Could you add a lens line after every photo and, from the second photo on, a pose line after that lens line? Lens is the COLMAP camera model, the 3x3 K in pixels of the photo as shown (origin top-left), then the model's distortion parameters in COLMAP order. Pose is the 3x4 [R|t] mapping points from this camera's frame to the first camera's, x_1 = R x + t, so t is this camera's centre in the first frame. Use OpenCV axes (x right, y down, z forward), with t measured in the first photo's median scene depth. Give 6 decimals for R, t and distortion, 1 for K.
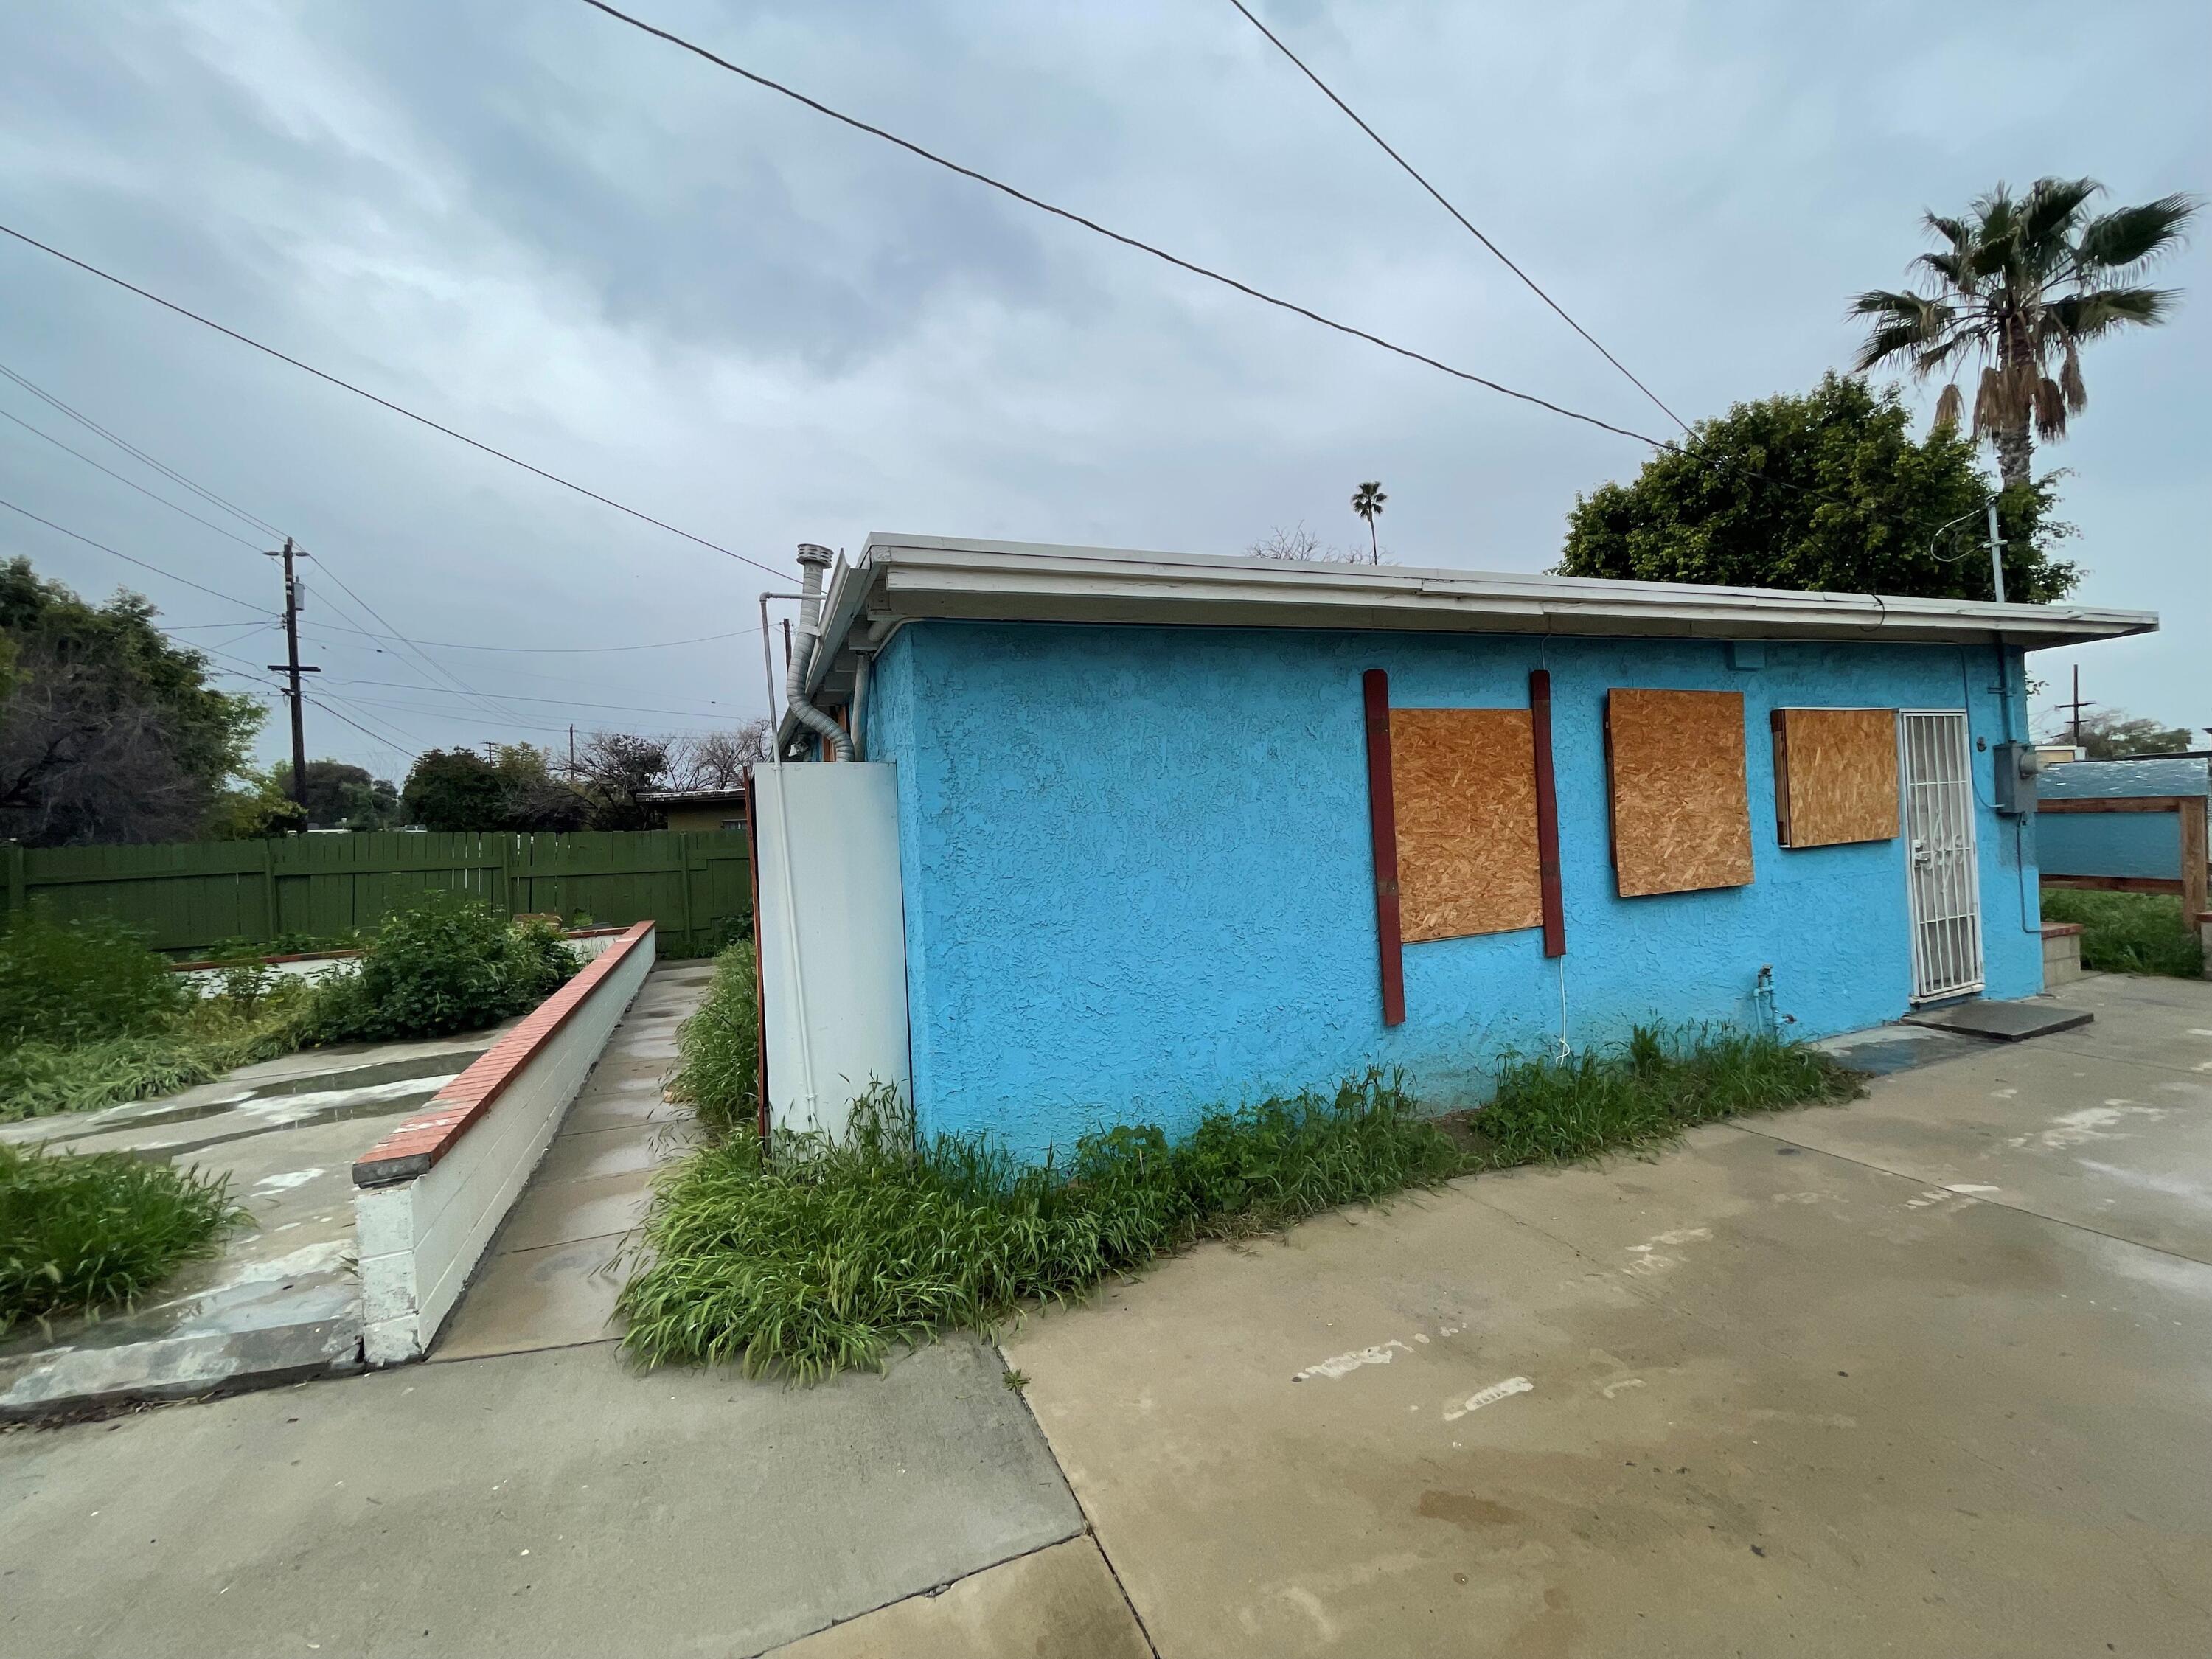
lens RADIAL K [[889.3, 0, 1115.4], [0, 889.3, 819.8], [0, 0, 1]] dist [-0.001207, 0.000674]
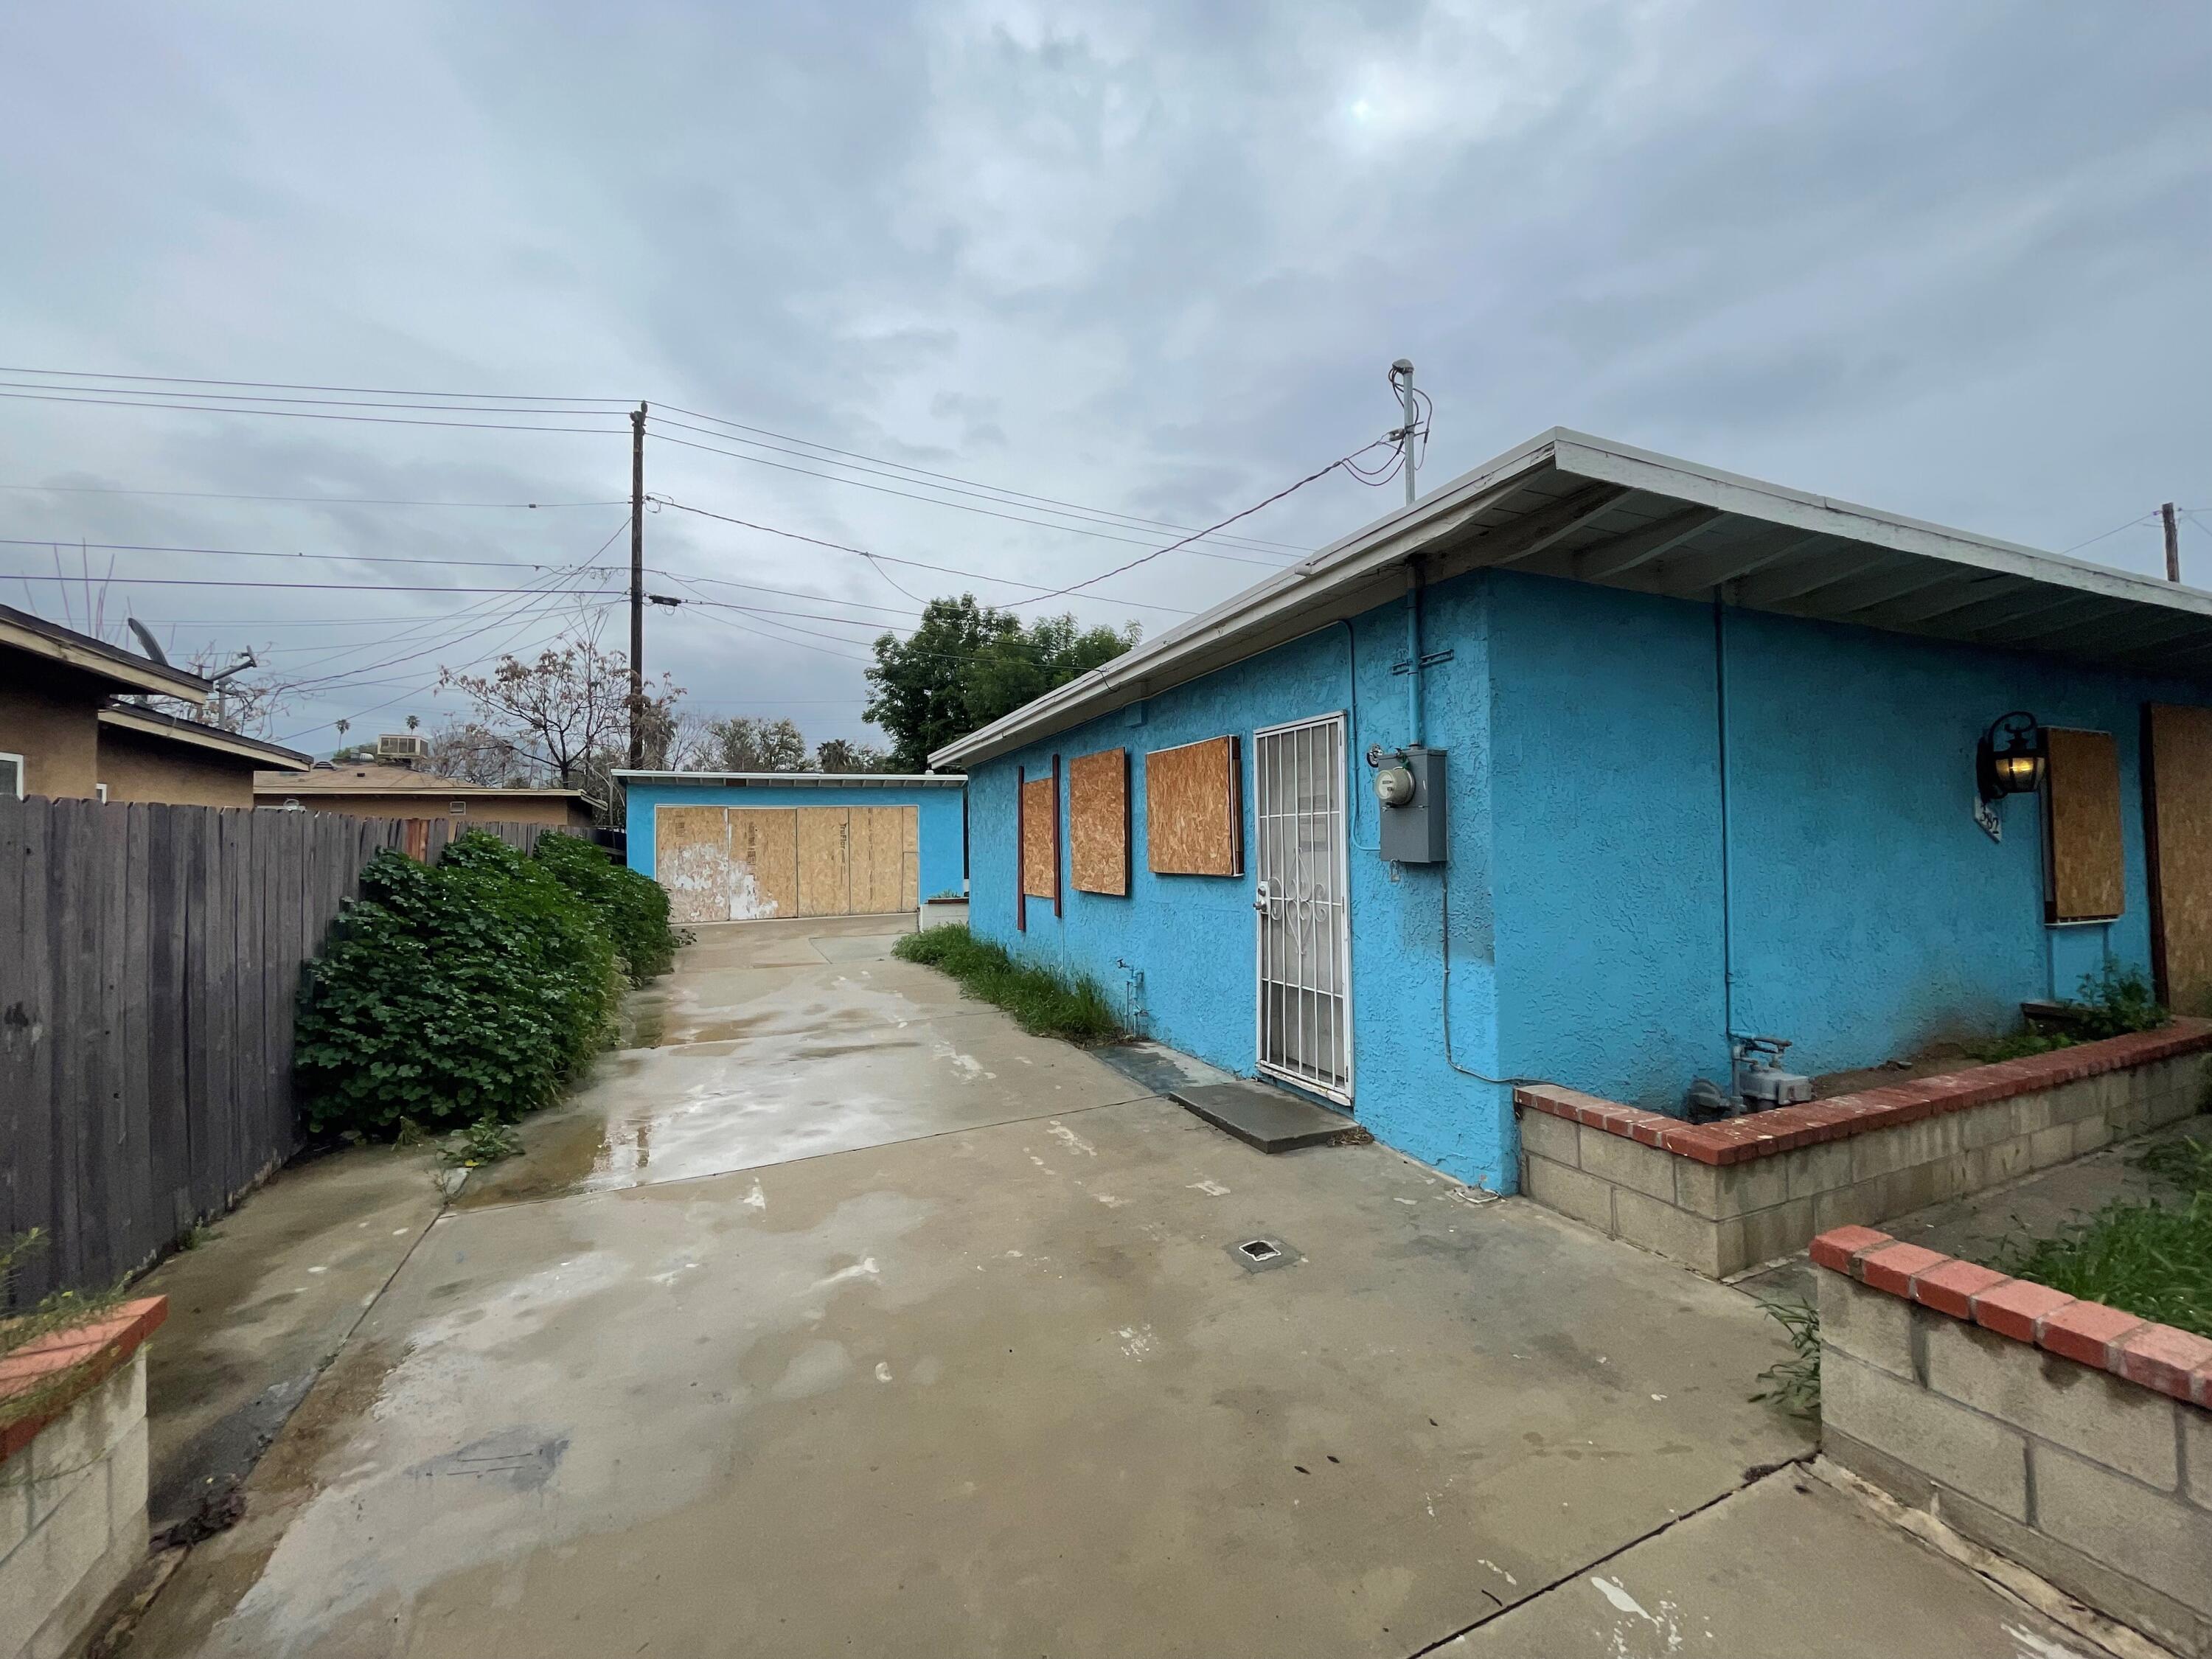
lens RADIAL K [[889.3, 0, 1107.1], [0, 889.3, 815.7], [0, 0, 1]] dist [-0.001207, 0.000674]
pose [[0.019822, 0.019372, -0.999616, 1.803401], [0.023030, 0.999538, 0.019827, -0.063548], [0.999538, -0.023415, 0.019367, 0.858356]]
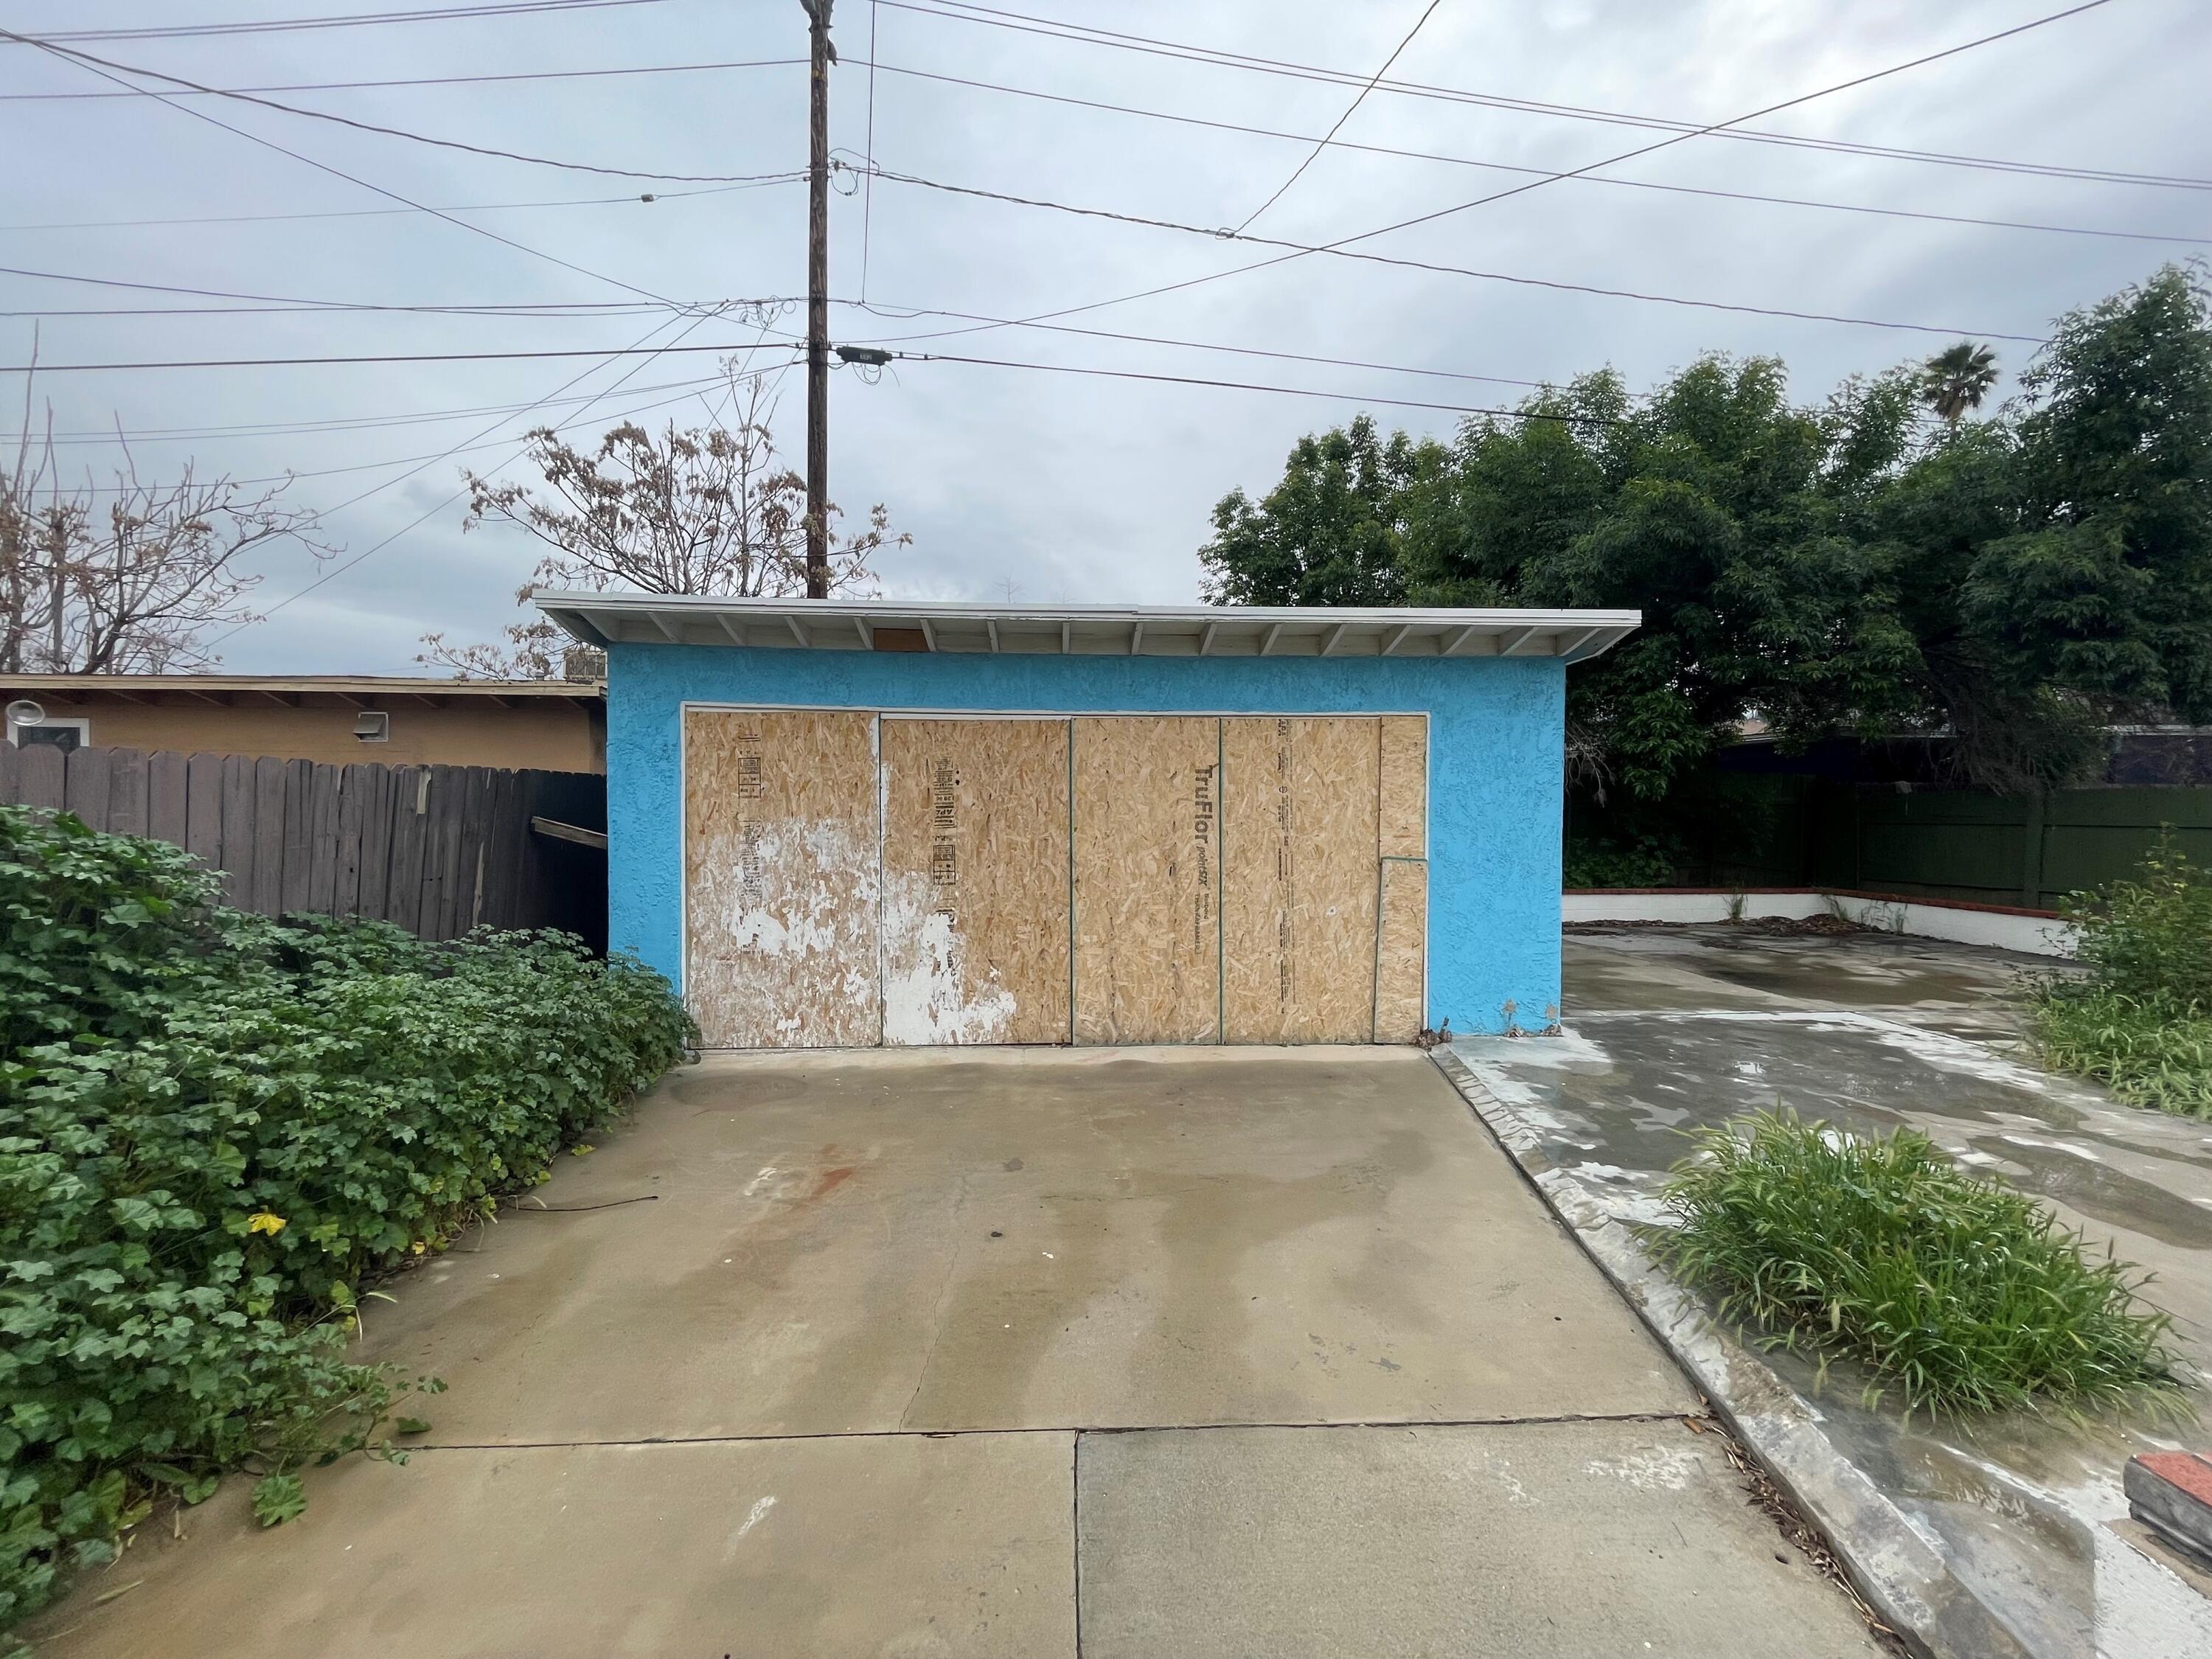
lens RADIAL K [[889.3, 0, 1091.0], [0, 889.3, 830.5], [0, 0, 1]] dist [-0.001207, 0.000674]
pose [[-0.330292, 0.072702, -0.941075, -0.100931], [0.018172, 0.997334, 0.070670, -0.003289], [0.943704, 0.006241, -0.330732, 0.274996]]
